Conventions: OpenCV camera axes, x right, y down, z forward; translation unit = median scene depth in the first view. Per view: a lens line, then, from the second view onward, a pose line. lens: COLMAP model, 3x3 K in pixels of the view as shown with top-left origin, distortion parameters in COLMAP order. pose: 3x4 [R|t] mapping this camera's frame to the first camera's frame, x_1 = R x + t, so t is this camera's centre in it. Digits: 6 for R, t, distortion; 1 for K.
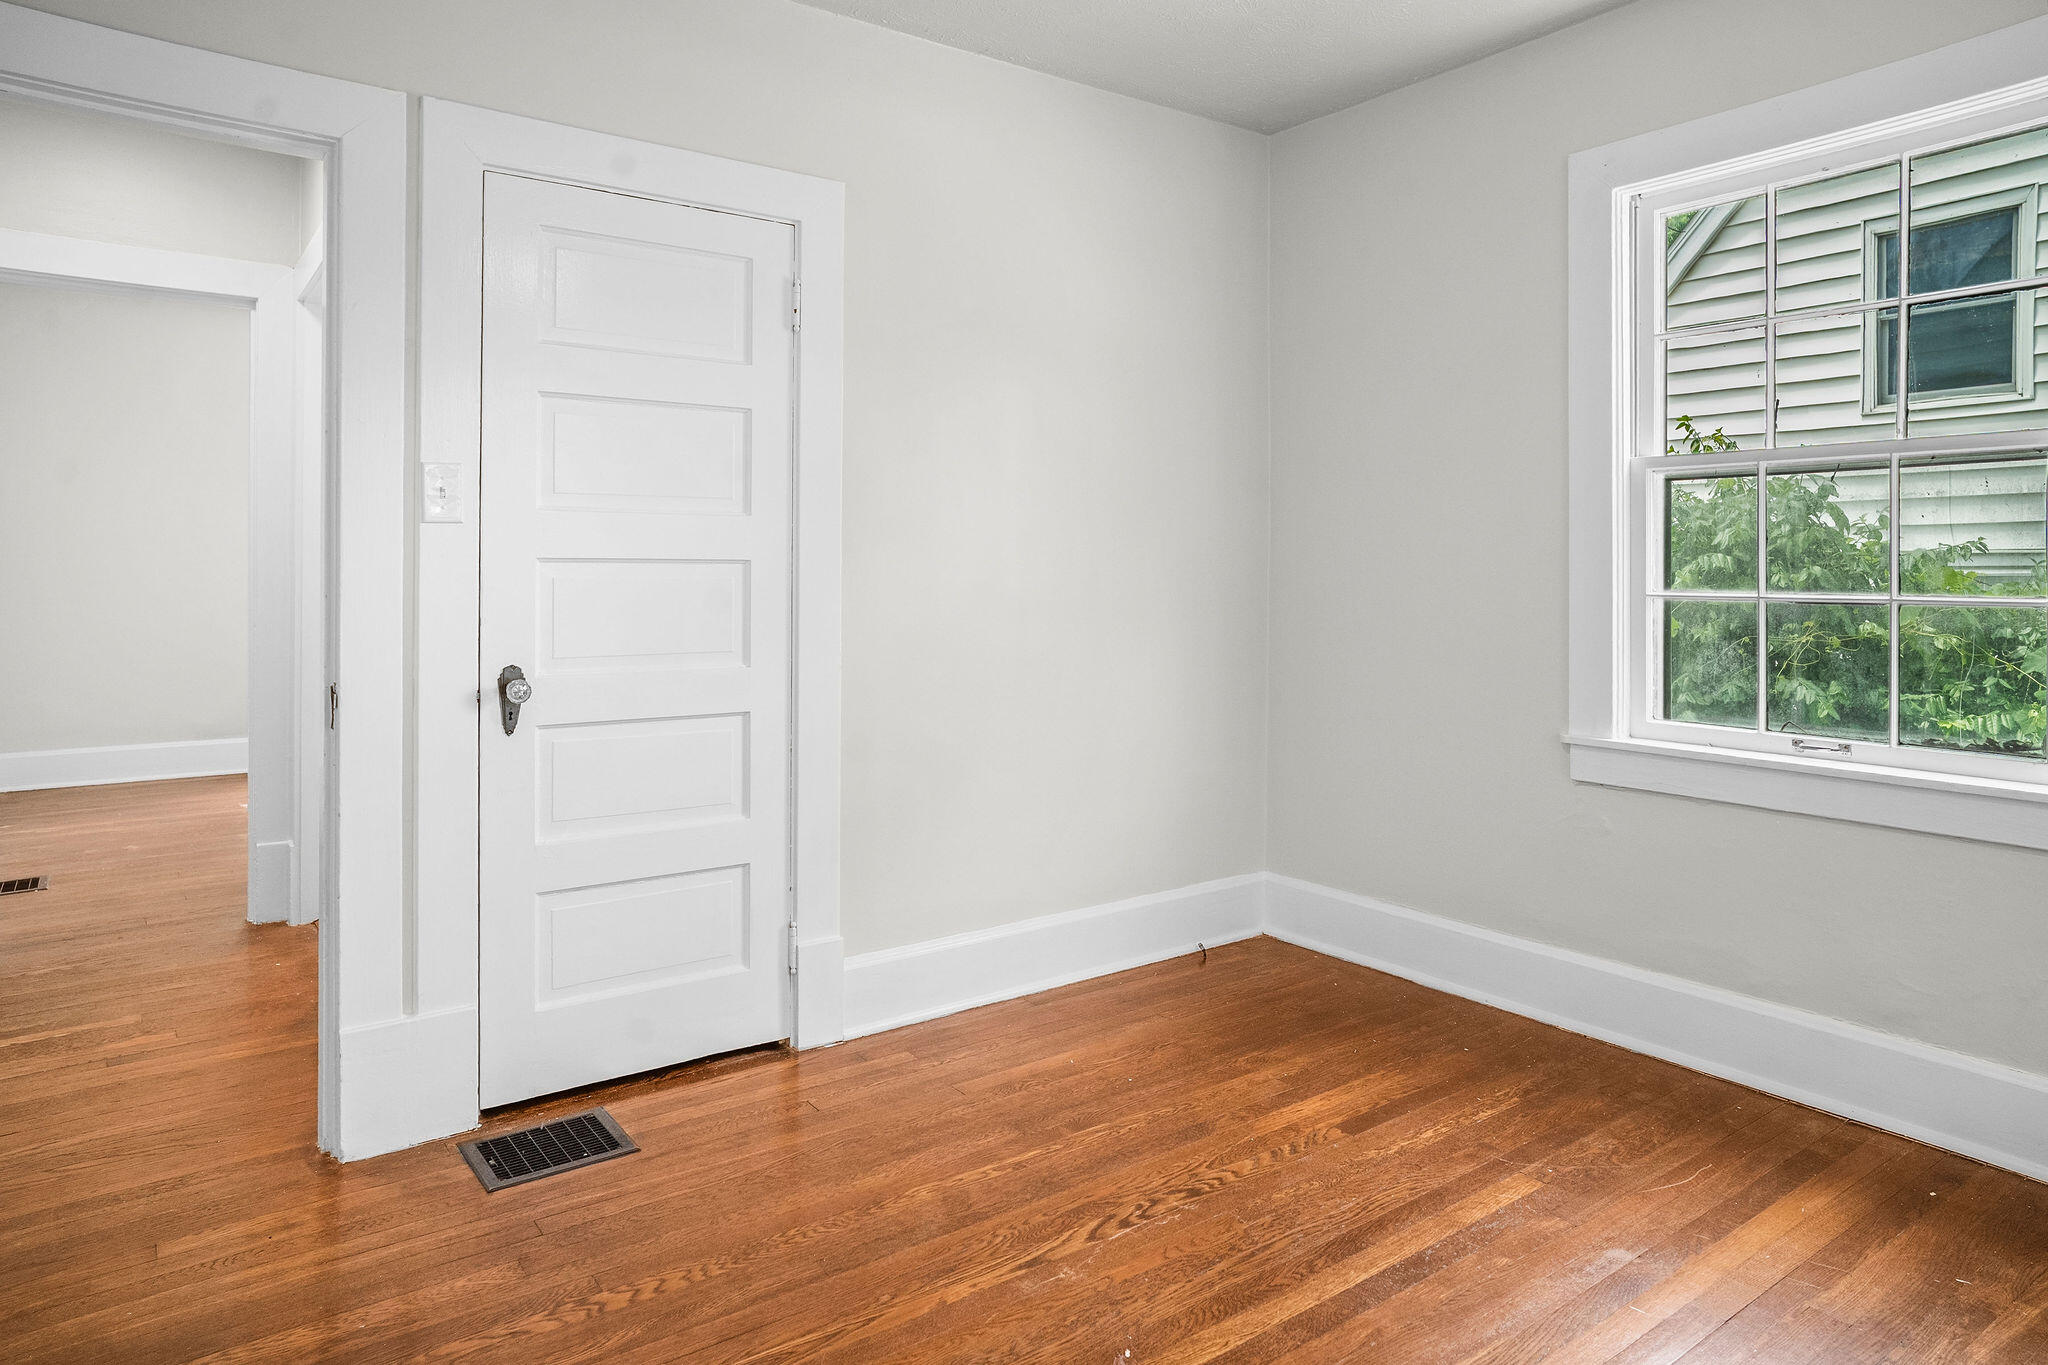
lens RADIAL K [[1222.2, 0, 1023.5], [0, 1222.2, 638.2], [0, 0, 1]] dist [-0.050359, 0.041709]
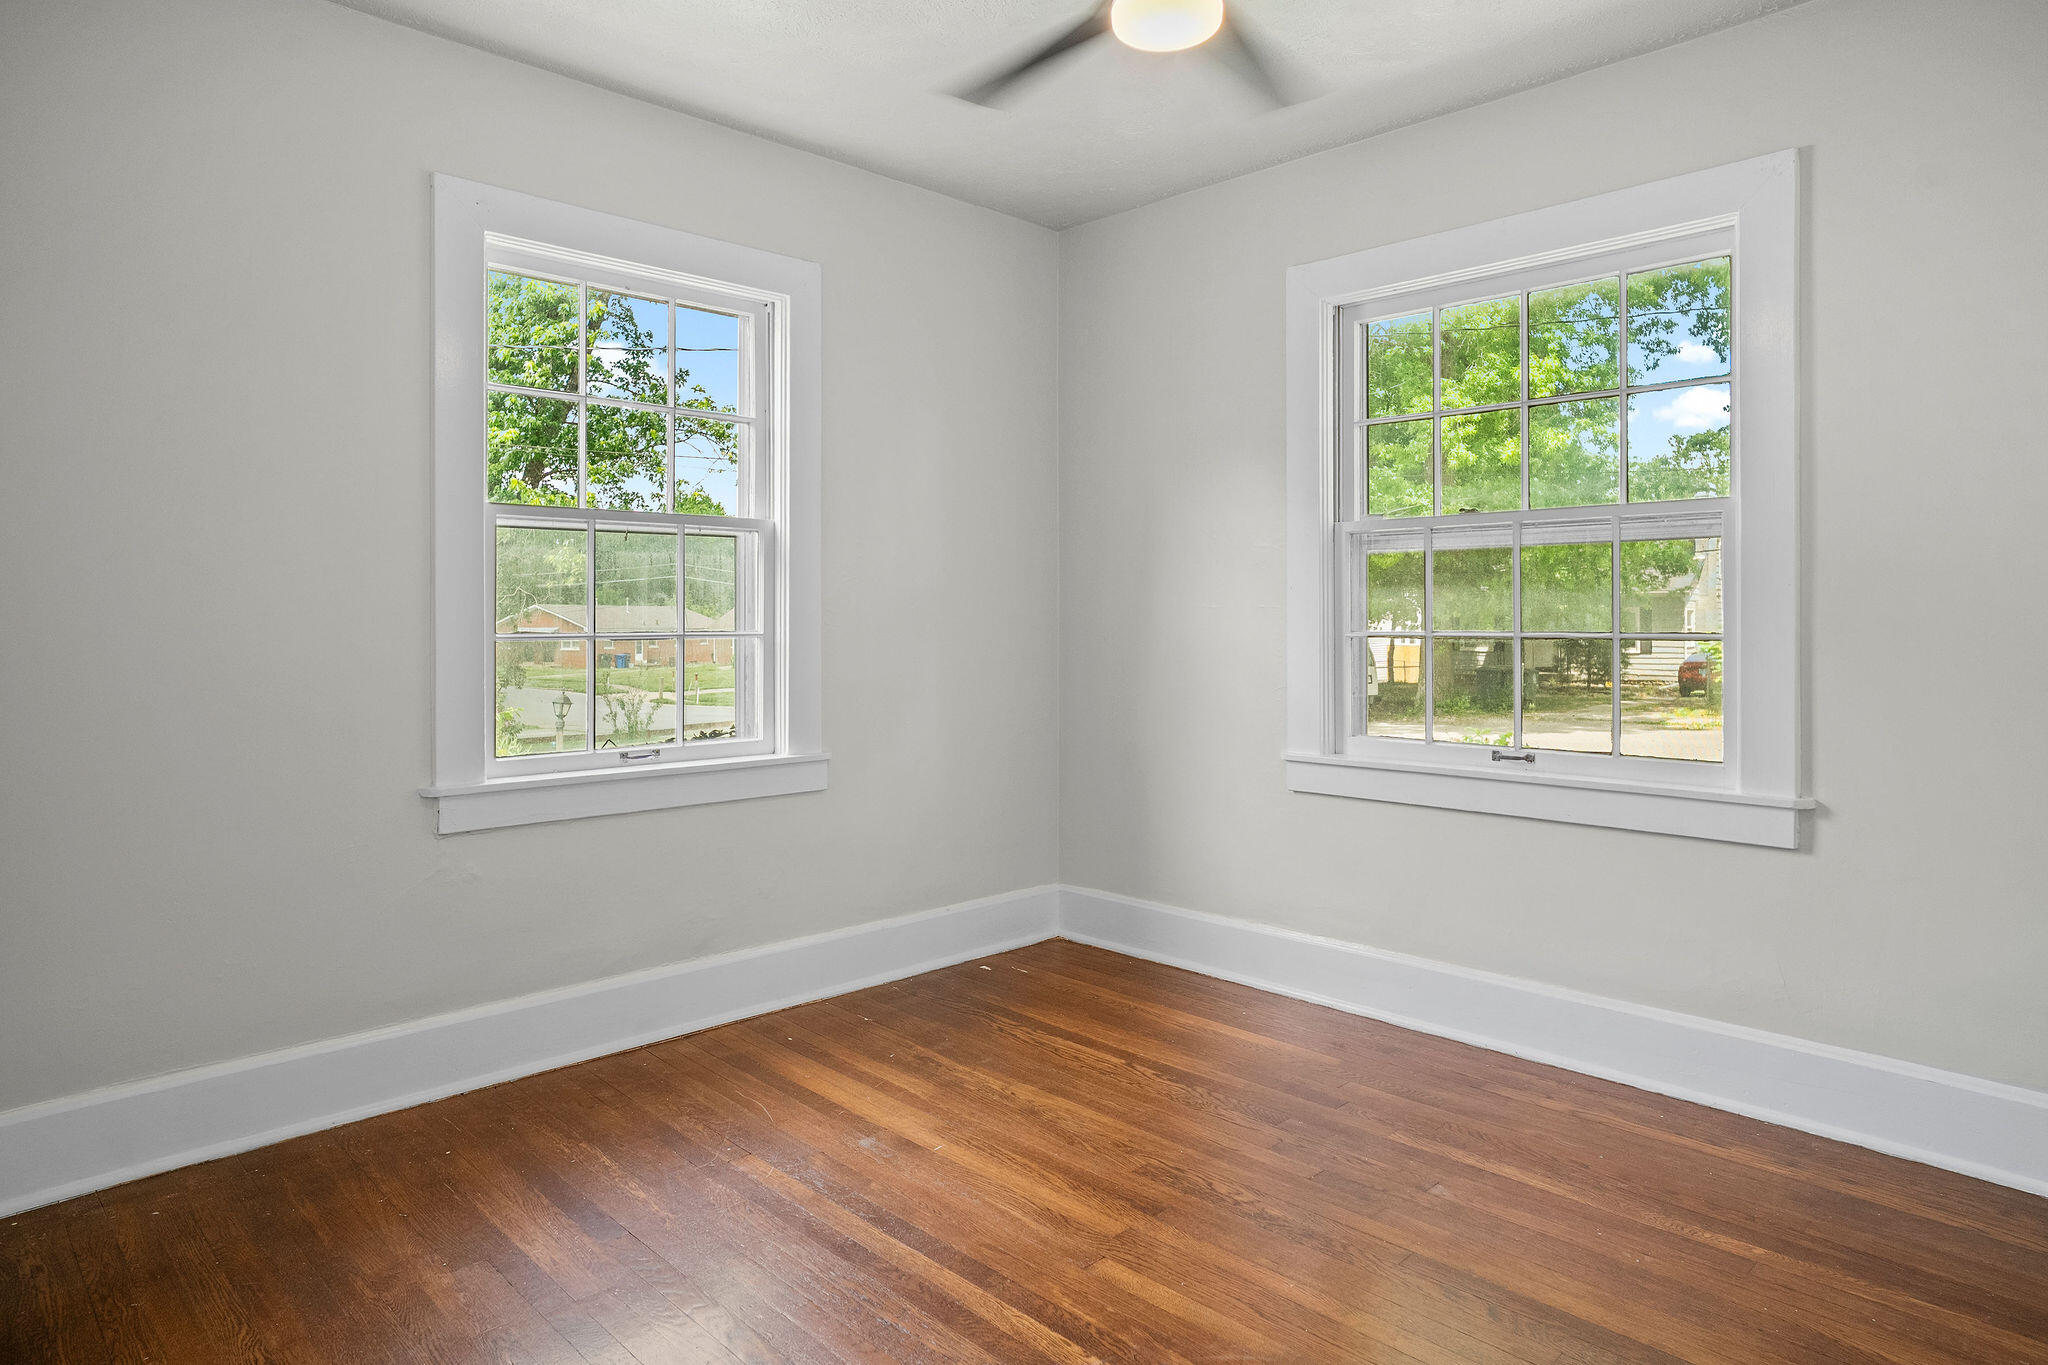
lens RADIAL K [[1222.2, 0, 1023.5], [0, 1222.2, 638.2], [0, 0, 1]] dist [-0.050359, 0.041709]
pose [[-0.133715, -0.025946, 0.990680, -0.663646], [0.054837, 0.997932, 0.033538, -0.053007], [-0.989501, 0.058810, -0.132016, 0.801075]]
